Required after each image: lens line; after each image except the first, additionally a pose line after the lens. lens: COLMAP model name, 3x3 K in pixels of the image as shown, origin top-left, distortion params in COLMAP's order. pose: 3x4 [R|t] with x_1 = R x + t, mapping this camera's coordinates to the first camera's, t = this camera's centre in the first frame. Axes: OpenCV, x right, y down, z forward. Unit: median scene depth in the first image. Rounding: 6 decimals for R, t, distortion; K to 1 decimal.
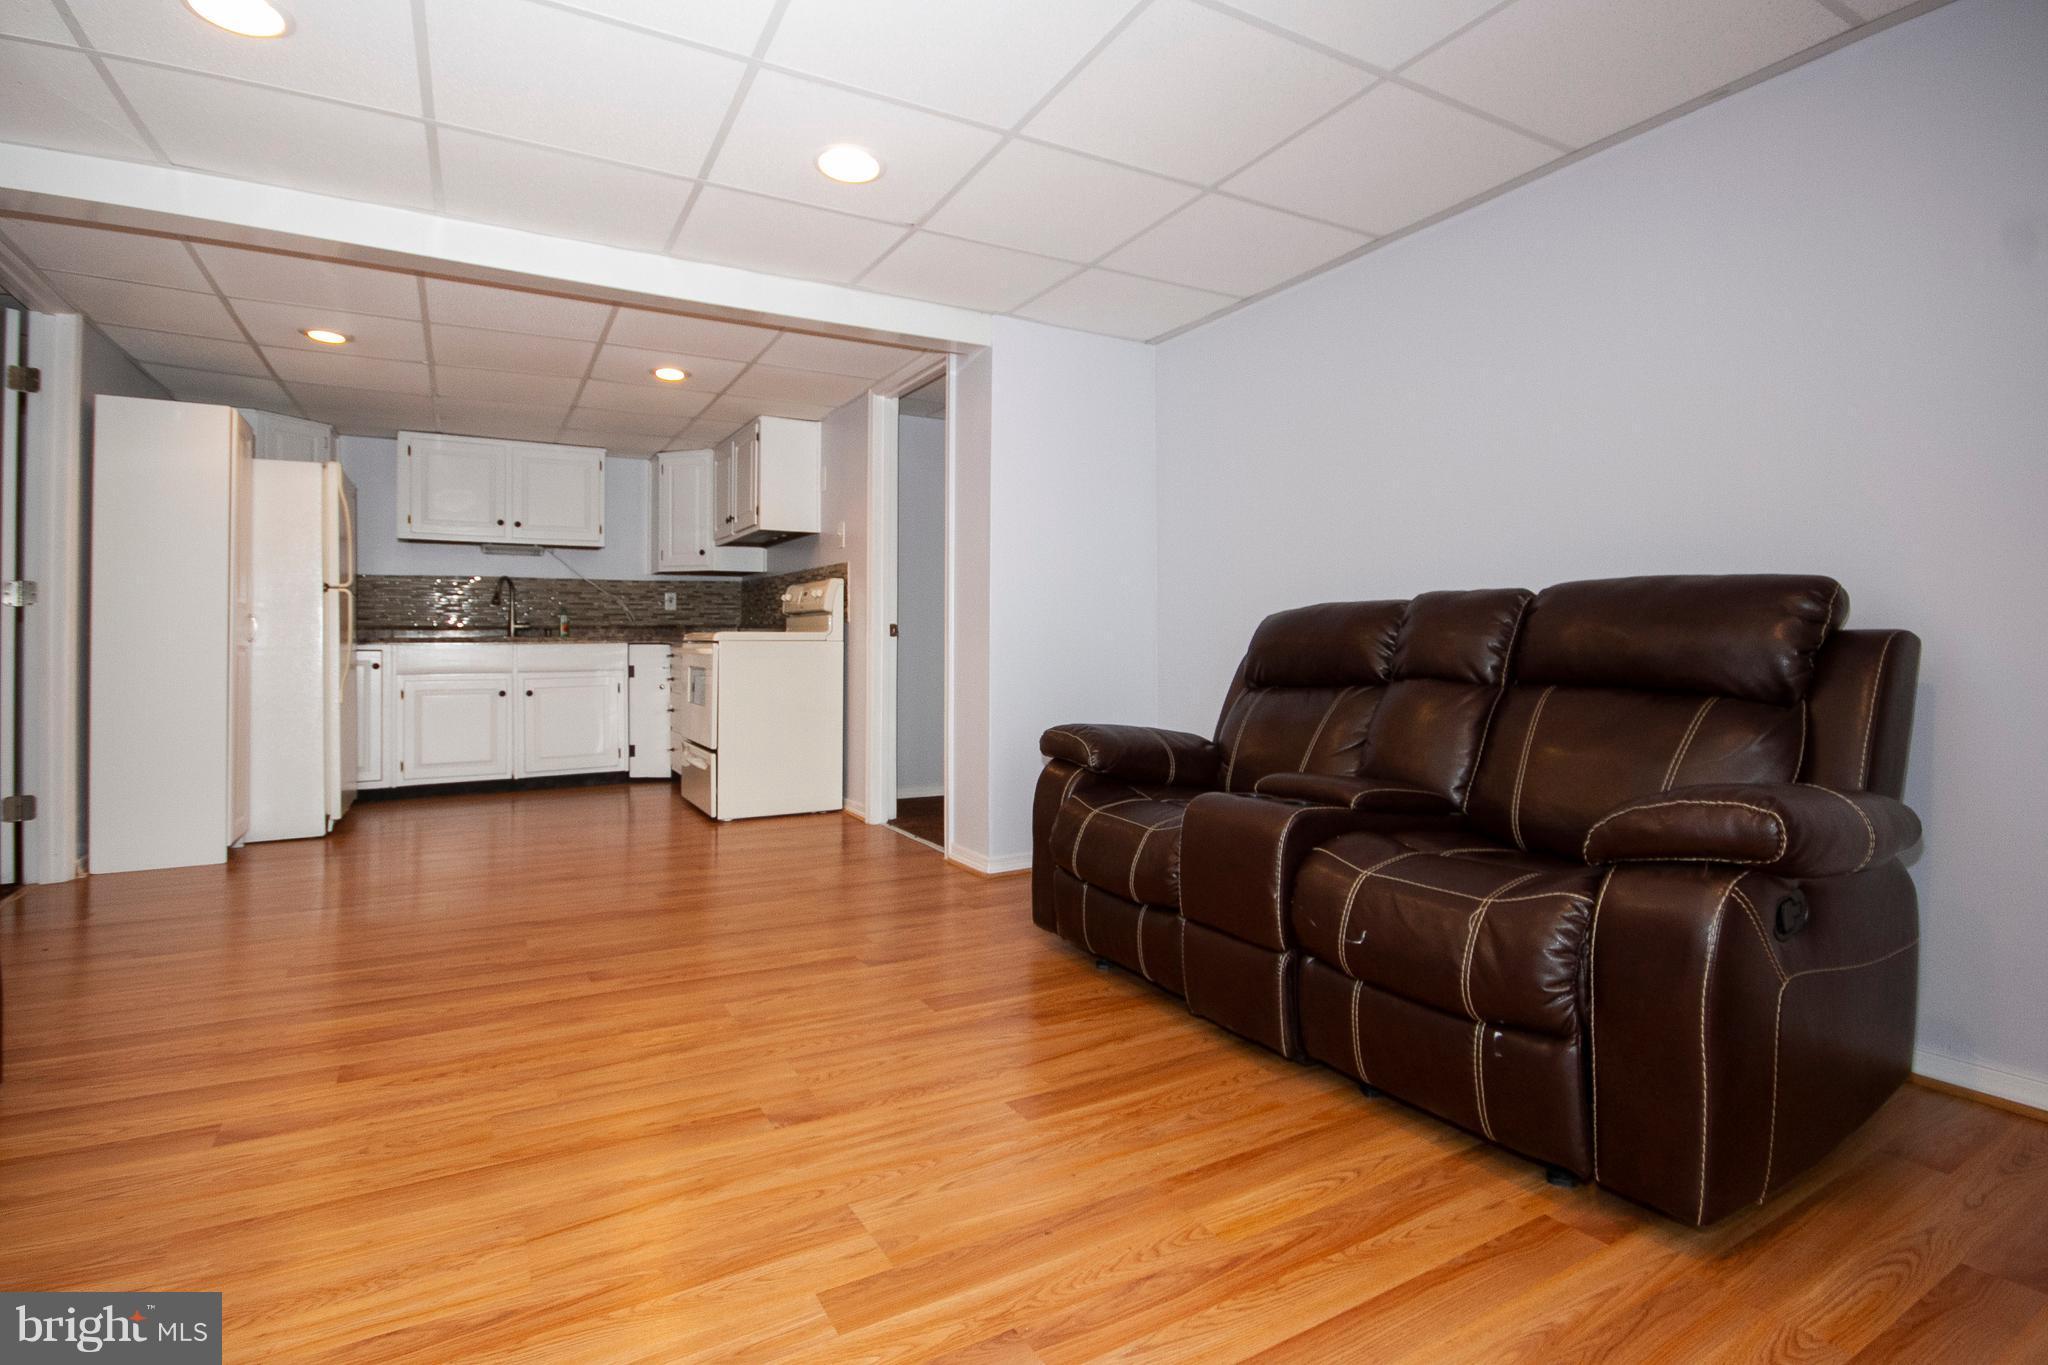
lens RADIAL K [[1045.2, 0, 1053.7], [0, 1045.2, 628.7], [0, 0, 1]] dist [-0.005060, -0.000159]
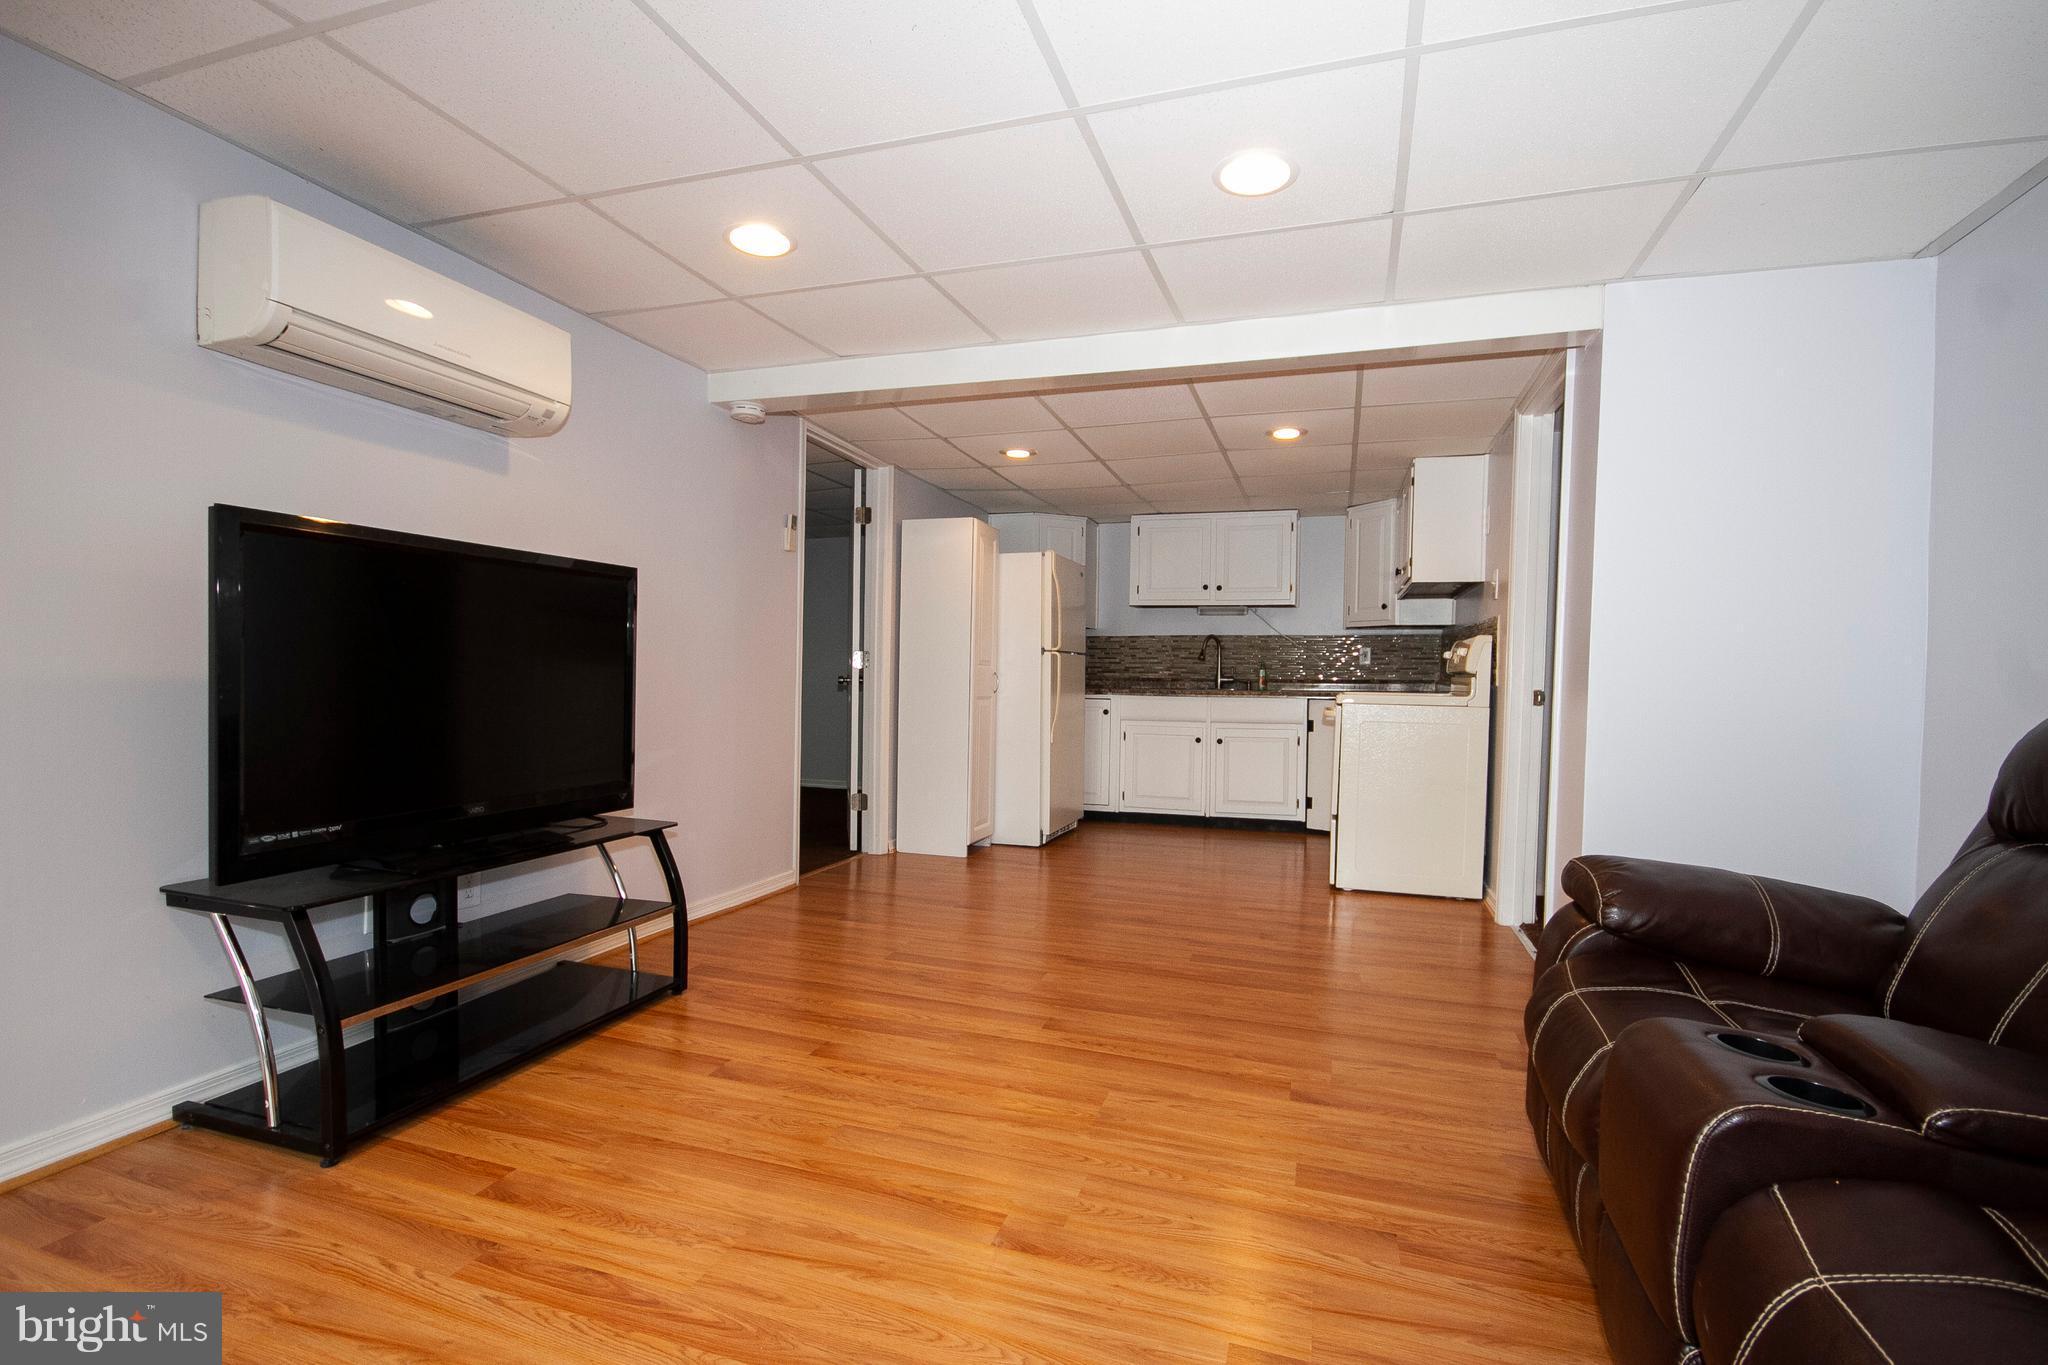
lens RADIAL K [[990.4, 0, 1013.8], [0, 990.4, 690.8], [0, 0, 1]] dist [-0.004315, -0.000470]
pose [[0.643243, 0.028502, -0.765131, 0.170753], [-0.007906, 0.999501, 0.030586, -0.023613], [0.765621, -0.013625, 0.643147, 0.173052]]
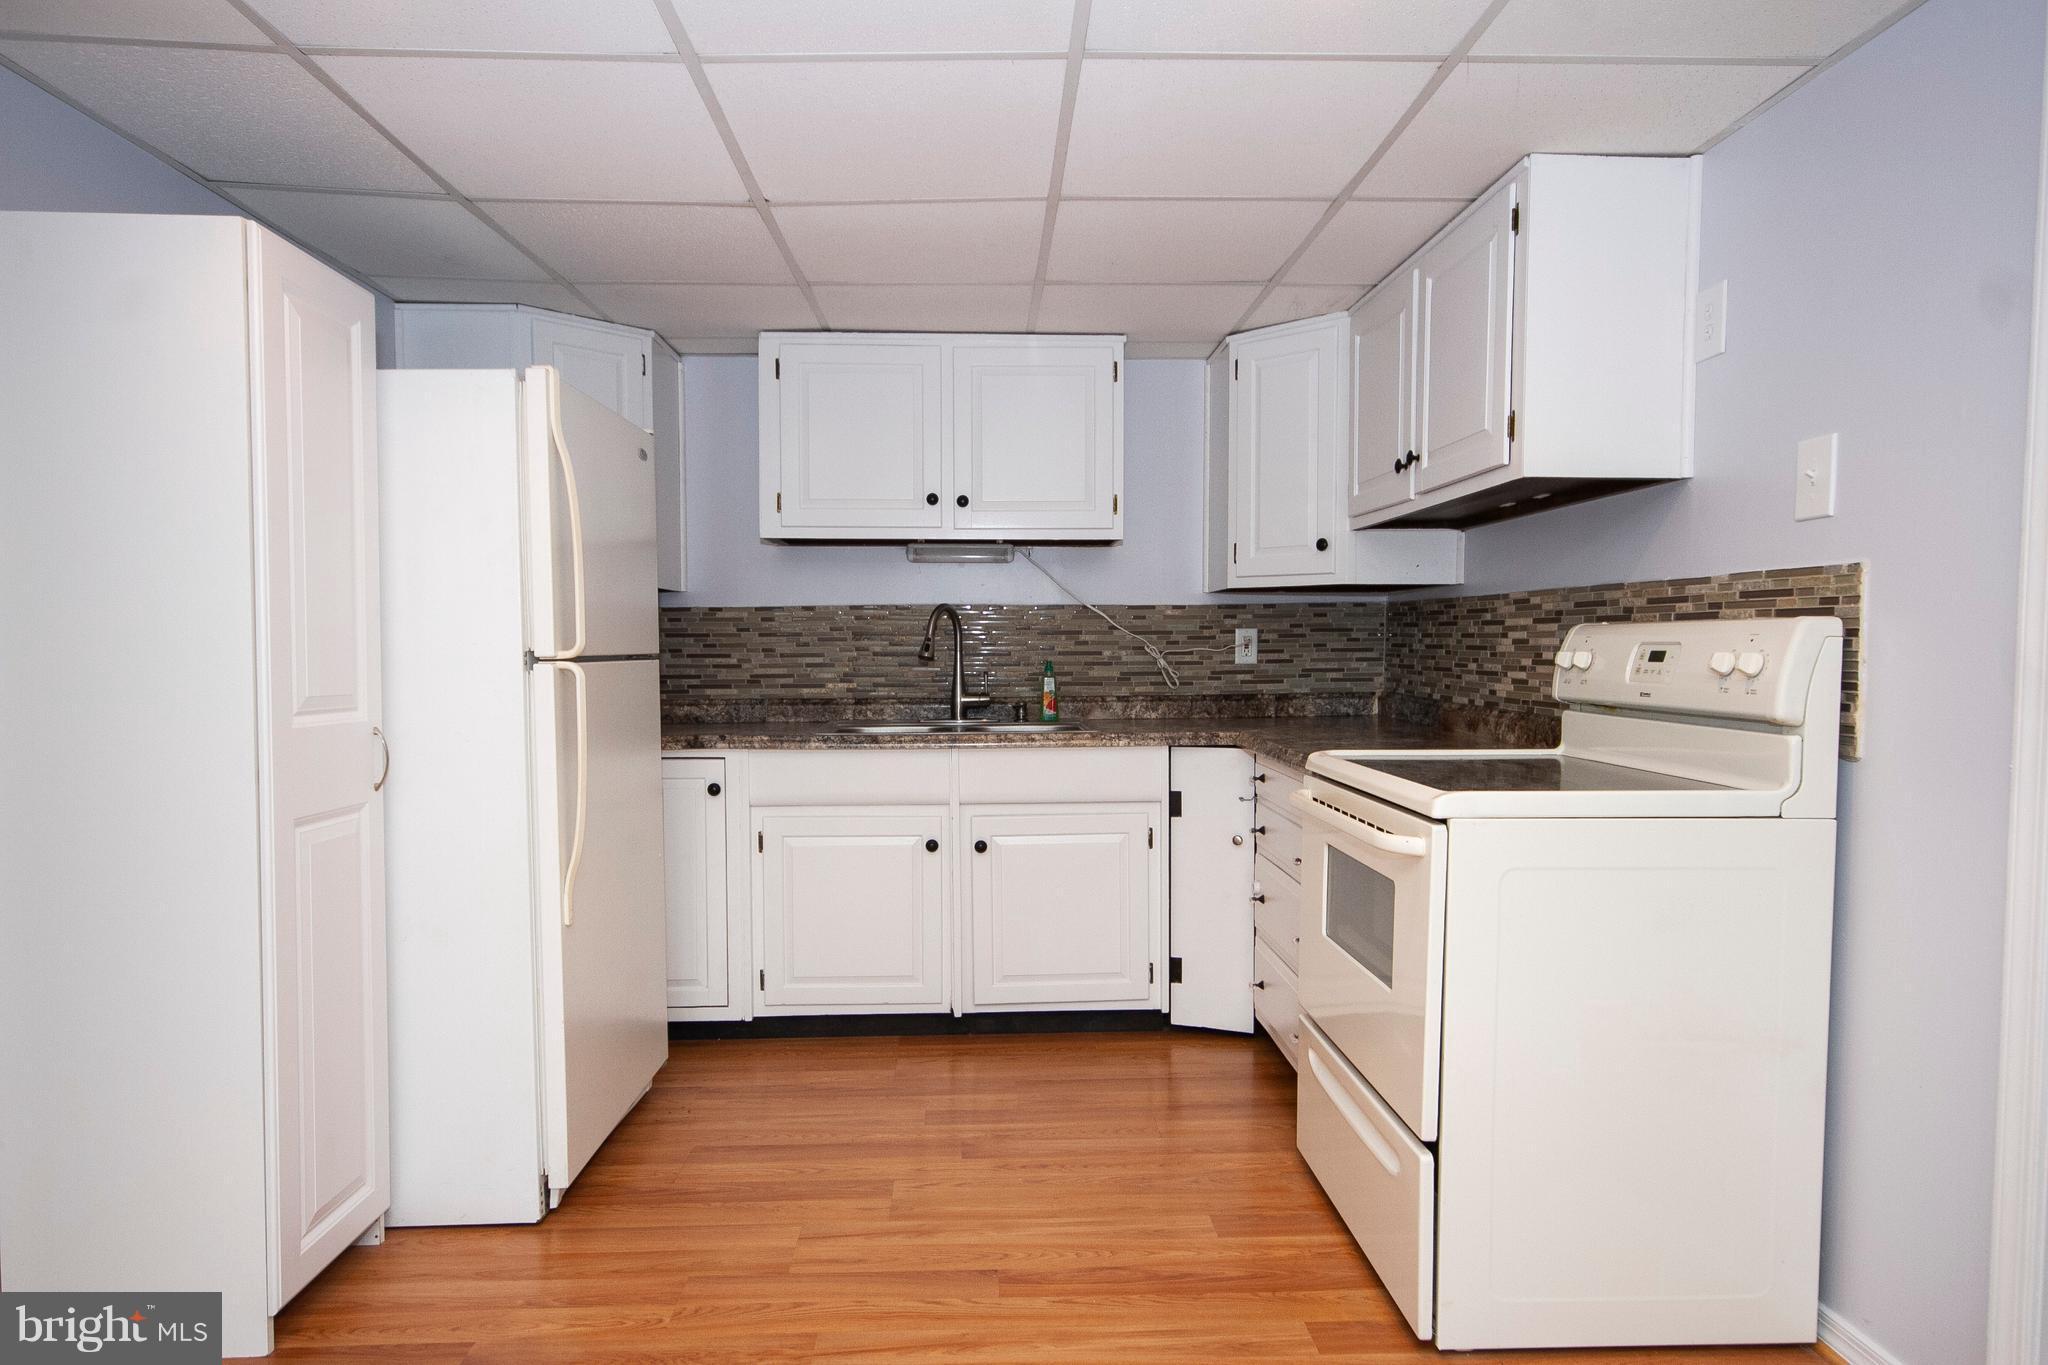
lens RADIAL K [[1133.1, 0, 1009.9], [0, 1133.1, 685.0], [0, 0, 1]] dist [-0.002510, 0.001674]
pose [[0.877437, 0.024507, -0.479065, -0.256377], [0.003387, 0.998353, 0.057275, -0.047744], [0.479679, -0.051878, 0.875909, 0.588288]]
